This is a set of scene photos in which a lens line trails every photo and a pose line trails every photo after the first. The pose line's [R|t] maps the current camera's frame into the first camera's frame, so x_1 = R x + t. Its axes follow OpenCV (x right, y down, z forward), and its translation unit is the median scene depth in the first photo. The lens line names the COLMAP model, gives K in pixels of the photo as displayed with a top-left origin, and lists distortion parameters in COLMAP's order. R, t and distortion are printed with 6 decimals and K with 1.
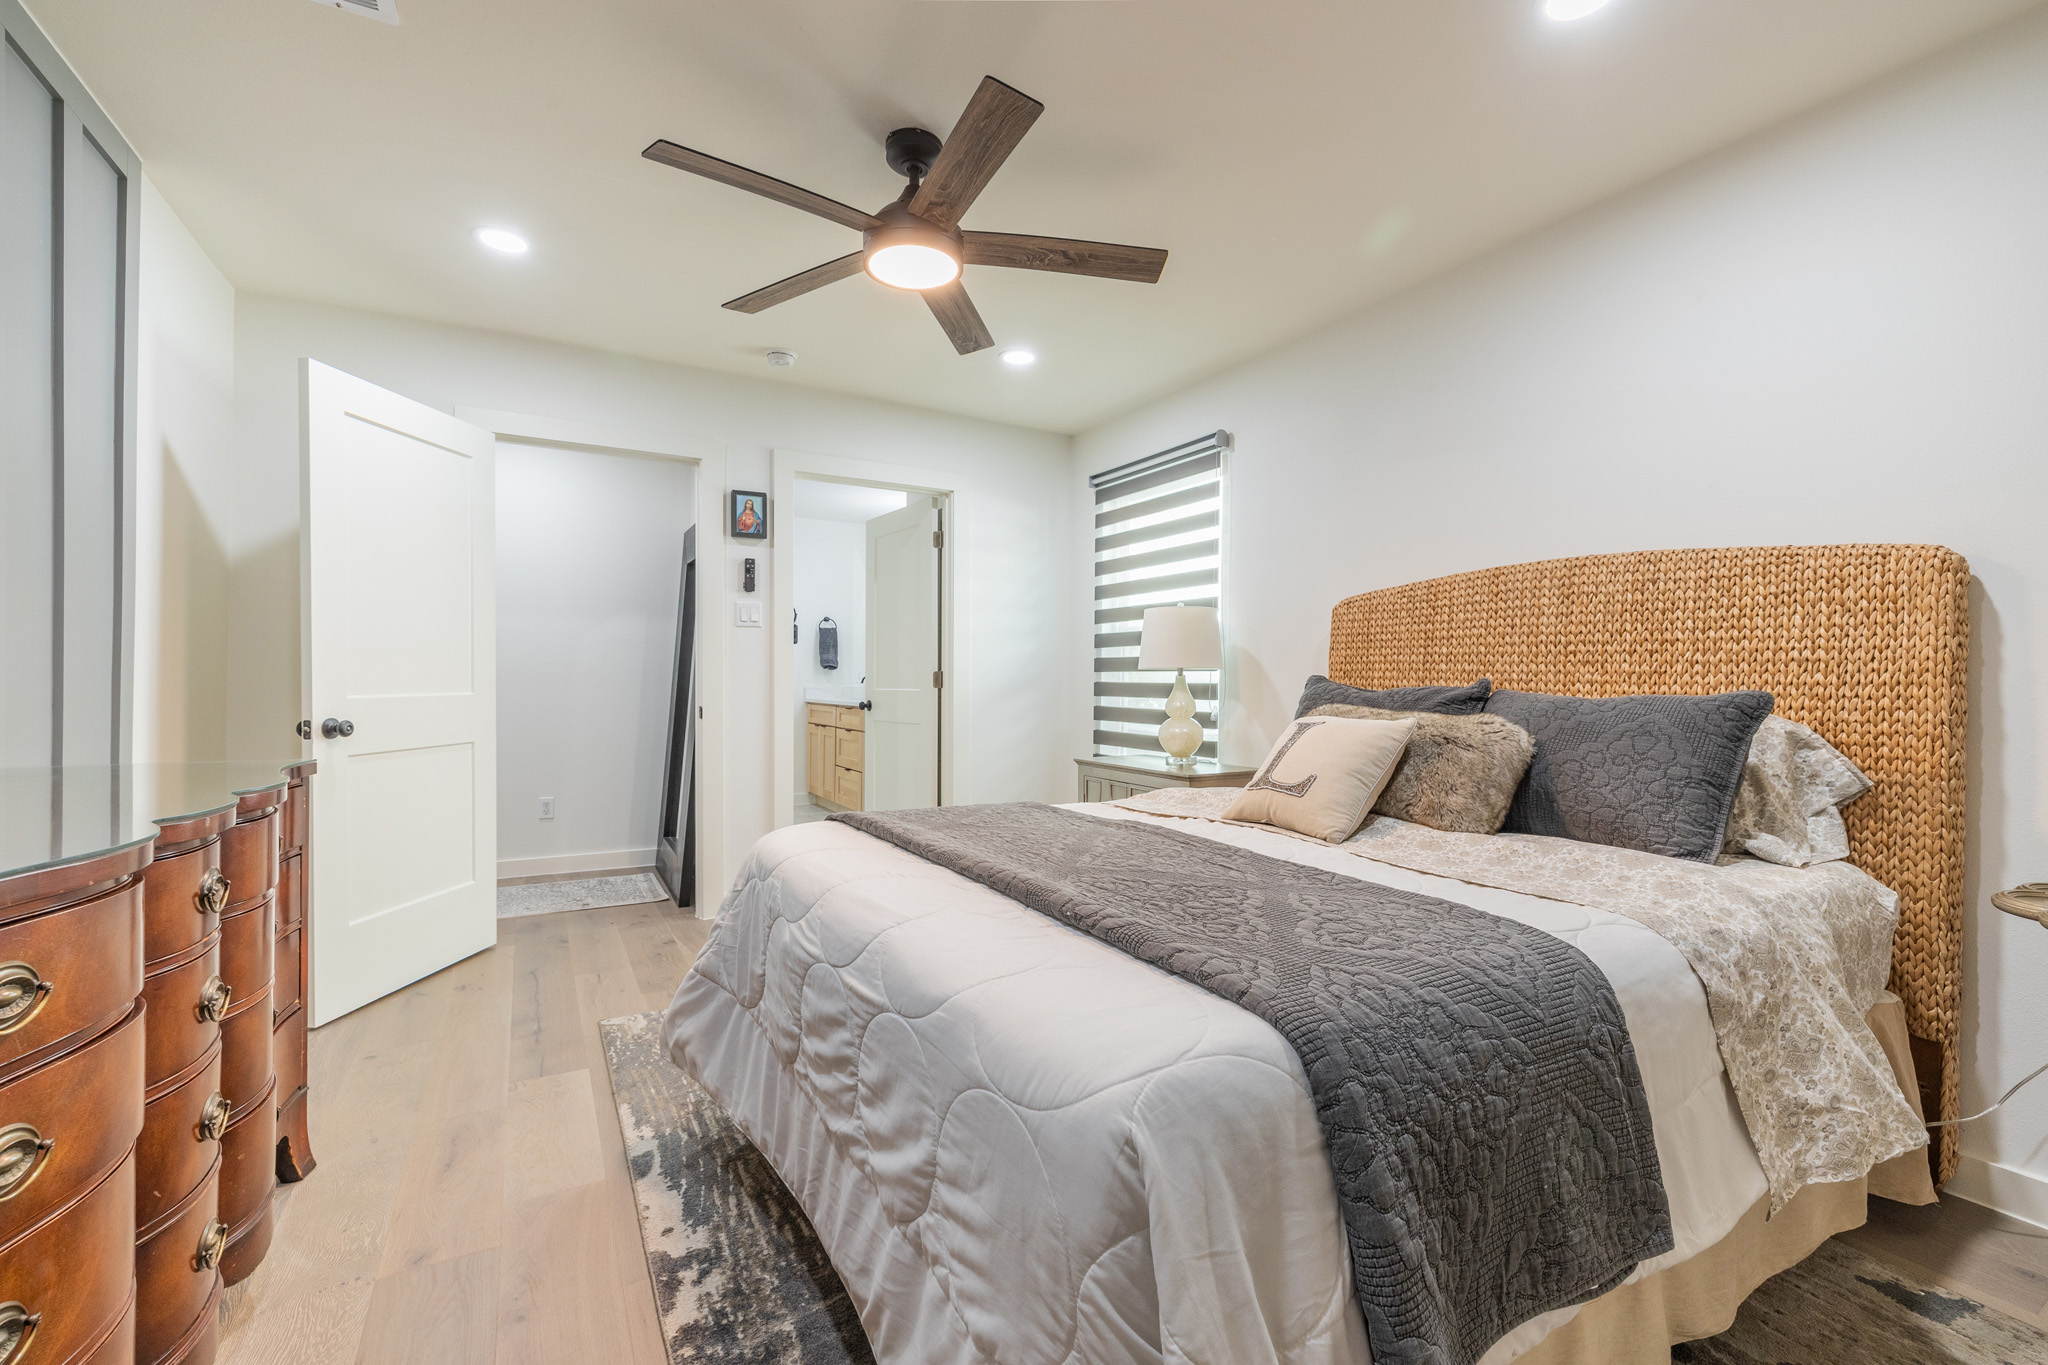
lens RADIAL K [[857.3, 0, 1019.9], [0, 857.3, 686.7], [0, 0, 1]] dist [-0.000147, 0.000507]
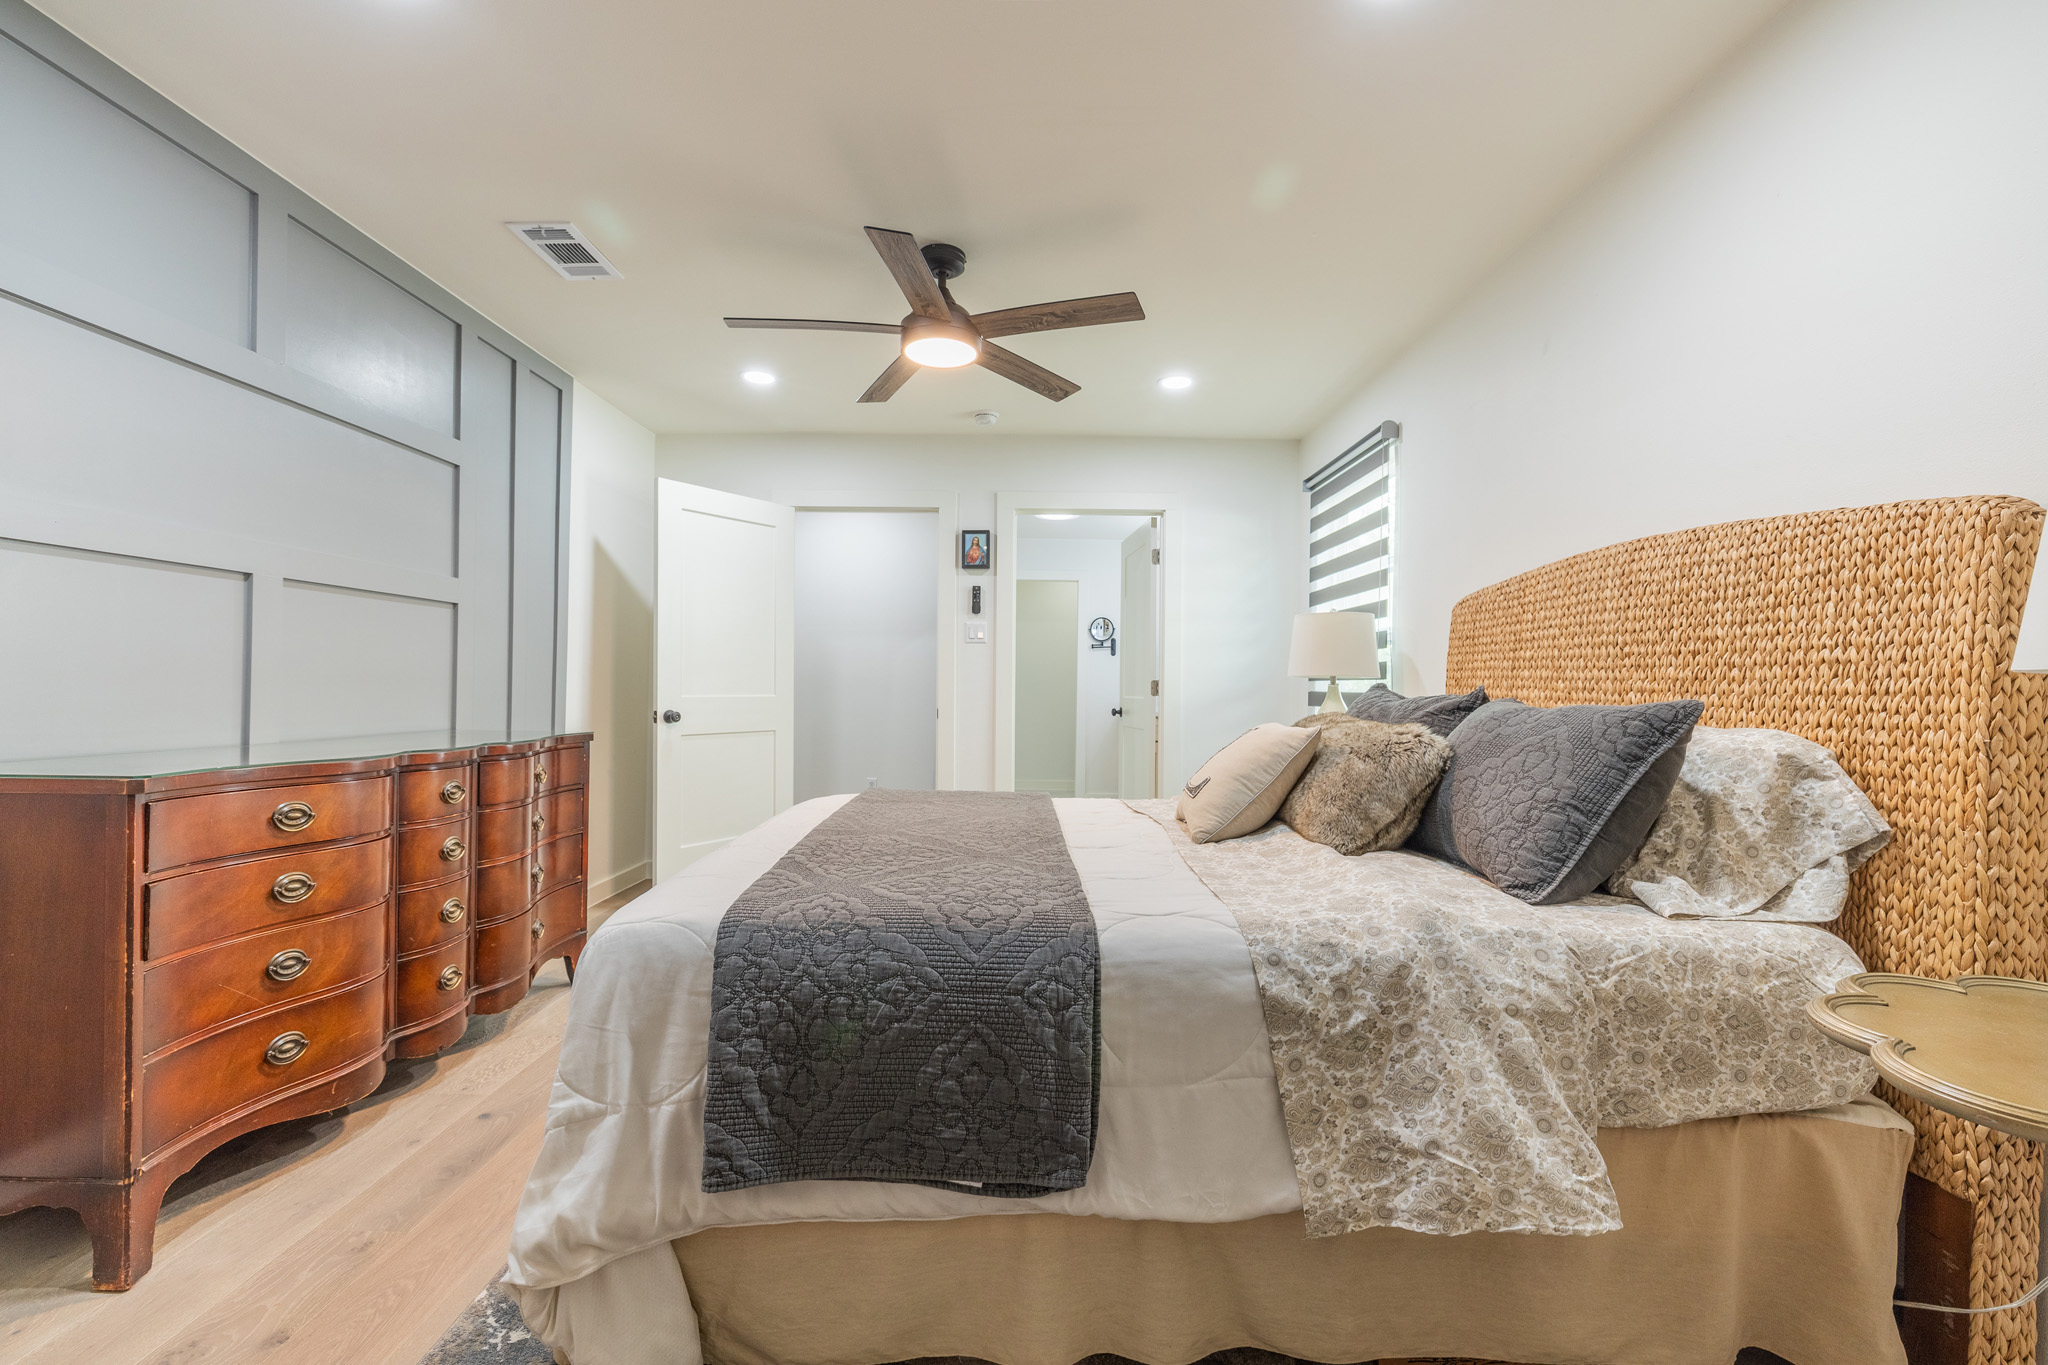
lens RADIAL K [[857.3, 0, 1013.7], [0, 857.3, 685.8], [0, 0, 1]] dist [-0.000147, 0.000507]
pose [[0.862622, 0.003213, -0.505839, 0.689555], [-0.010301, 0.999884, -0.011216, 0.006313], [0.505745, 0.014886, 0.862555, -0.010871]]
